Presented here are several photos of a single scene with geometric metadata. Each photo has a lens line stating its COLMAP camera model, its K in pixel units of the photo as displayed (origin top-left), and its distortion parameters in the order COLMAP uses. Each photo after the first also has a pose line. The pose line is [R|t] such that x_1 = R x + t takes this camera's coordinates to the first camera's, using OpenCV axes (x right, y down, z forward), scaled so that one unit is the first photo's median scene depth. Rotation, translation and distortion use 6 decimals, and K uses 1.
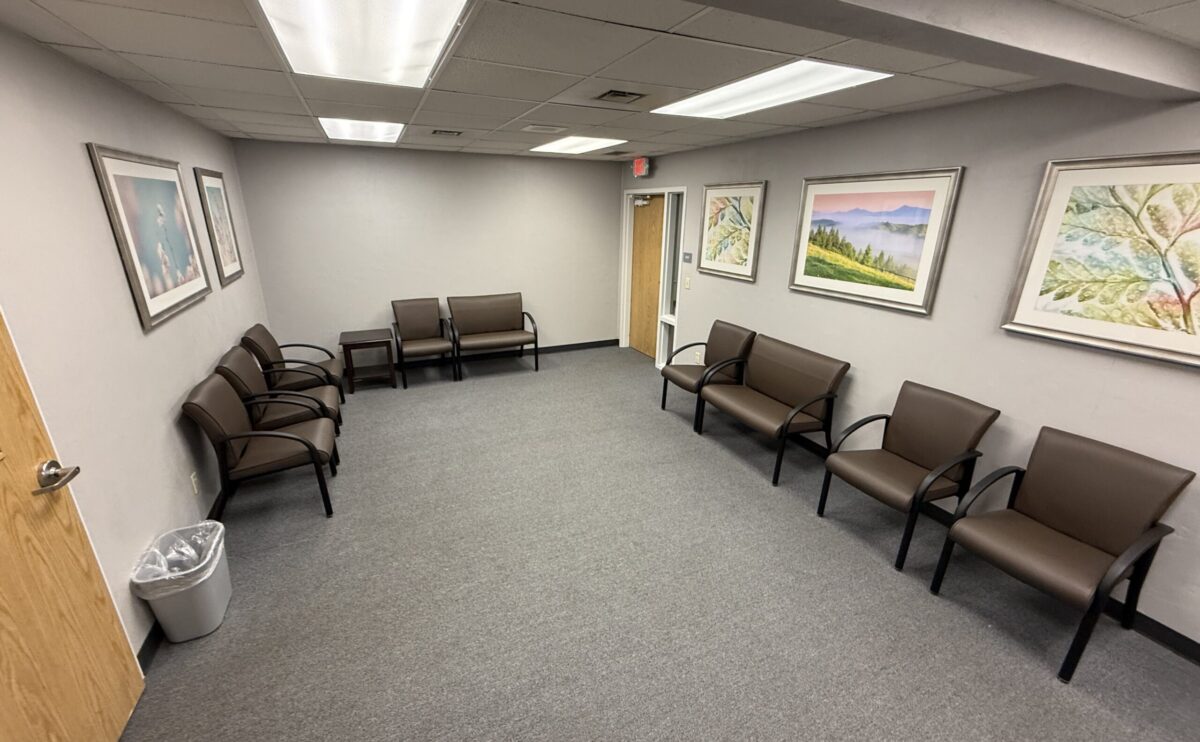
lens RADIAL K [[478.9, 0, 595.0], [0, 478.9, 371.2], [0, 0, 1]] dist [0.001132, -0.000143]
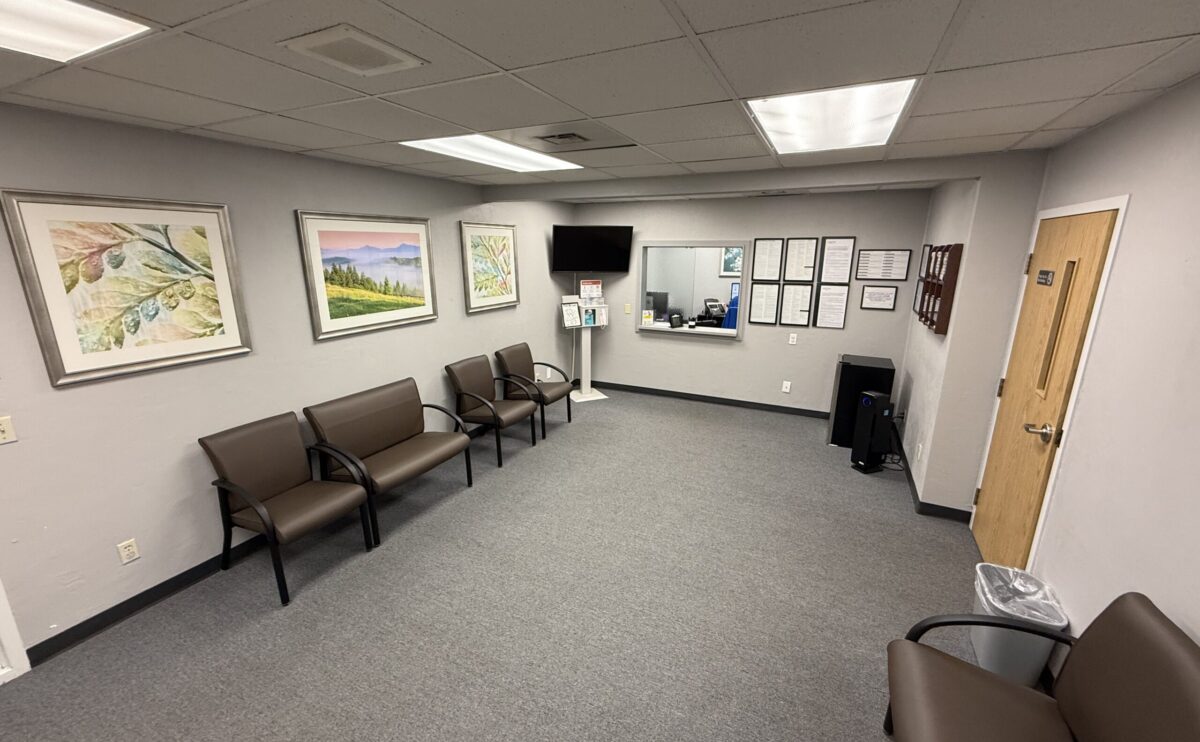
lens RADIAL K [[478.9, 0, 599.3], [0, 478.9, 374.3], [0, 0, 1]] dist [0.001132, -0.000143]
pose [[-0.633322, -0.202939, 0.746806, -0.603598], [0.245844, 0.862259, 0.442798, -0.412527], [-0.733801, 0.464032, -0.496196, 1.207748]]
